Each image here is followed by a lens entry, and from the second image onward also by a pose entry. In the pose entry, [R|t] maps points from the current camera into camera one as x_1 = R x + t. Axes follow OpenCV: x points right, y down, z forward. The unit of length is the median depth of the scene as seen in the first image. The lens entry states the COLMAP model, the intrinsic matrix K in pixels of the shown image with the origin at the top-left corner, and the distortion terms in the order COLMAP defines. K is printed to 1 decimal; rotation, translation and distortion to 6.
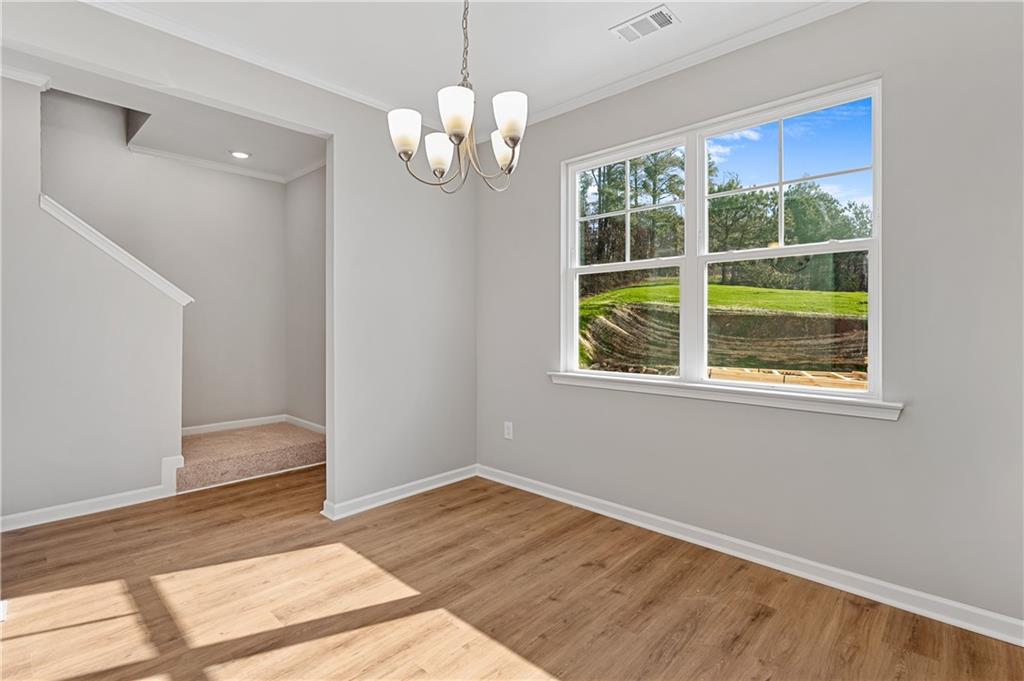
lens RADIAL K [[493.3, 0, 497.1], [0, 493.3, 319.8], [0, 0, 1]] dist [0.004019, 0.000495]
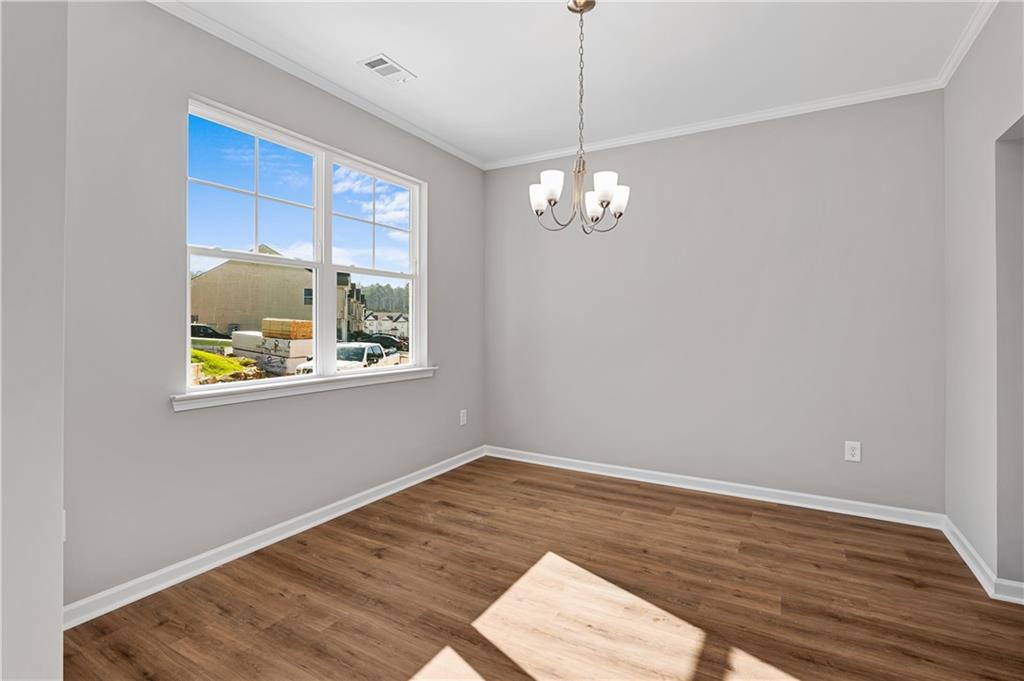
lens RADIAL K [[493.3, 0, 498.3], [0, 493.3, 327.1], [0, 0, 1]] dist [0.004019, 0.000495]
pose [[-0.223800, 0.006231, 0.974615, -0.879393], [0.007416, 0.999962, -0.004690, 0.027689], [-0.974607, 0.006179, -0.223838, 0.988166]]
